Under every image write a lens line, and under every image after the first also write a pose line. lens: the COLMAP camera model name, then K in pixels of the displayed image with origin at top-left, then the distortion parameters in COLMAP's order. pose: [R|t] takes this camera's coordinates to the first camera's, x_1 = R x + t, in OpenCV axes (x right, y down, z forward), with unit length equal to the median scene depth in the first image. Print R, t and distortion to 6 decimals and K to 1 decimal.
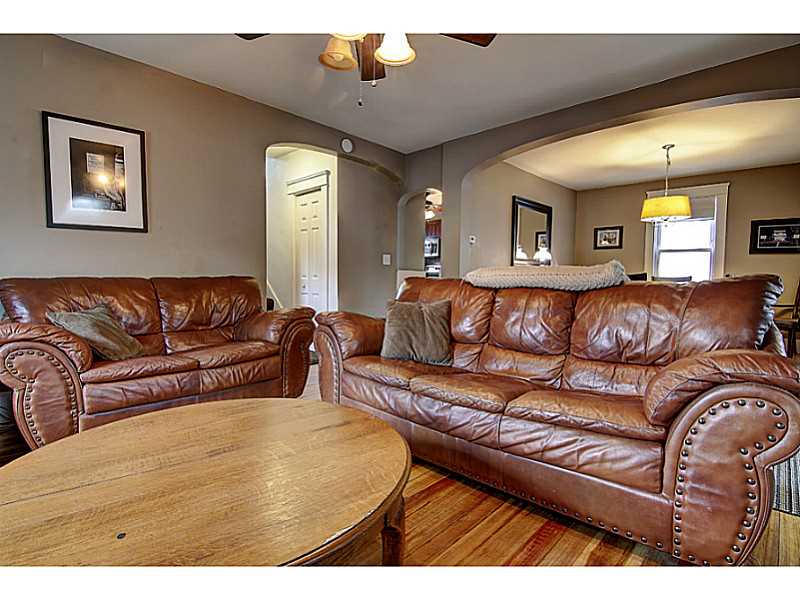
lens RADIAL K [[403.6, 0, 400.0], [0, 403.6, 300.0], [0, 0, 1]] dist [0.001739, -0.017009]
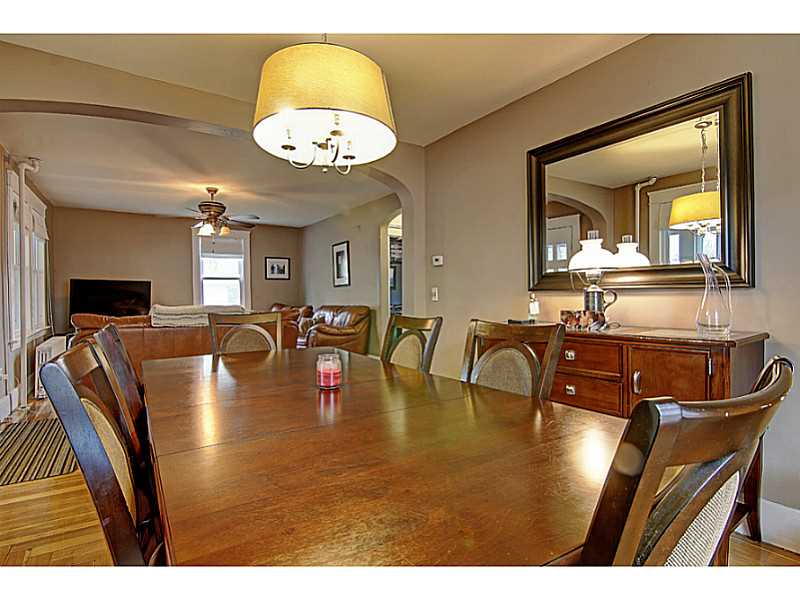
lens RADIAL K [[403.6, 0, 400.0], [0, 403.6, 300.0], [0, 0, 1]] dist [0.001739, -0.017009]
pose [[-0.207058, 0.004572, -0.978318, 1.463455], [-0.044272, 0.998921, 0.014038, -0.135263], [0.977326, 0.046219, -0.206632, 1.735203]]
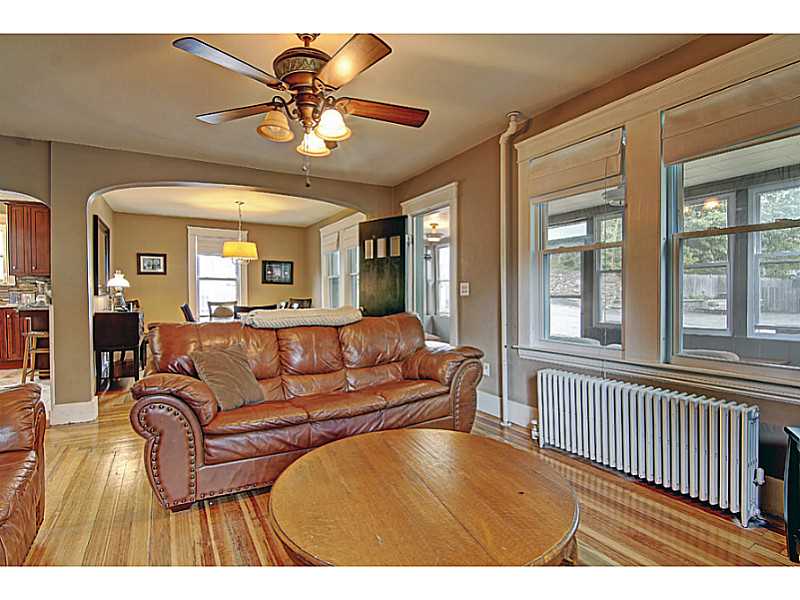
lens RADIAL K [[403.6, 0, 400.0], [0, 403.6, 300.0], [0, 0, 1]] dist [0.001739, -0.017009]
pose [[0.274574, -0.028415, 0.961146, -0.679803], [0.056825, 0.998296, 0.013280, -0.090033], [-0.959885, 0.050971, 0.275721, 0.257158]]
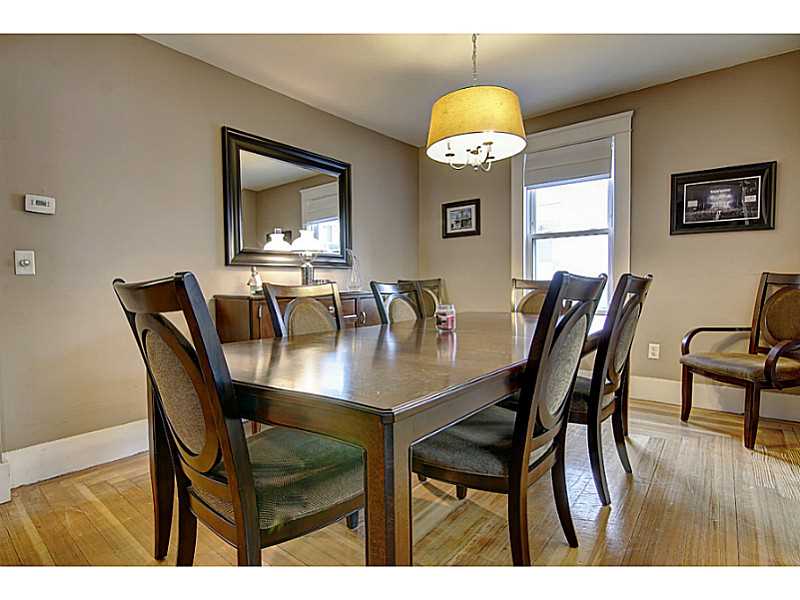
lens RADIAL K [[401.2, 0, 400.0], [0, 401.2, 300.0], [0, 0, 1]] dist [-0.020241, -0.000622]
pose [[0.995829, -0.028297, 0.086738, 0.825128], [0.029572, 0.999472, -0.013439, -0.051987], [-0.086312, 0.015948, 0.996141, 0.887894]]
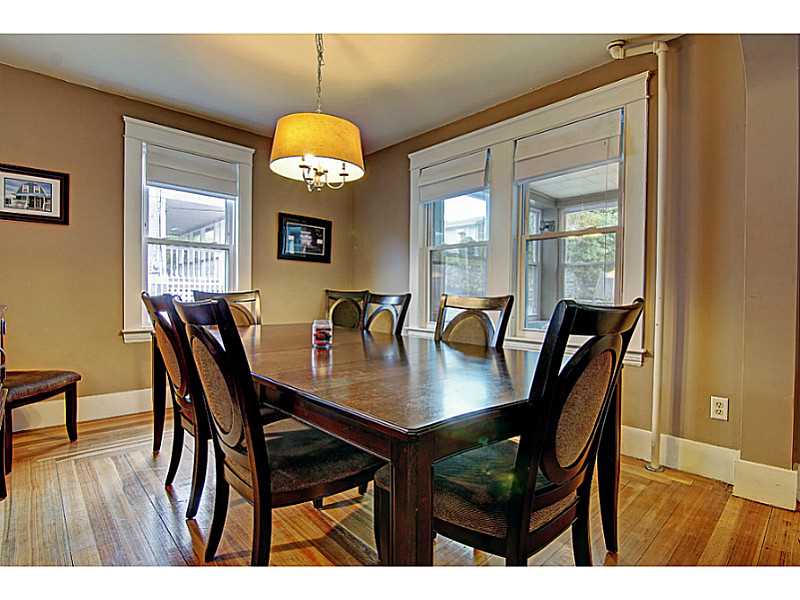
lens RADIAL K [[403.6, 0, 400.0], [0, 403.6, 300.0], [0, 0, 1]] dist [0.001739, -0.017009]
pose [[0.053598, -0.027601, 0.998181, 0.300384], [0.045848, 0.998632, 0.025151, -0.092103], [-0.997509, 0.044417, 0.054790, 1.378223]]
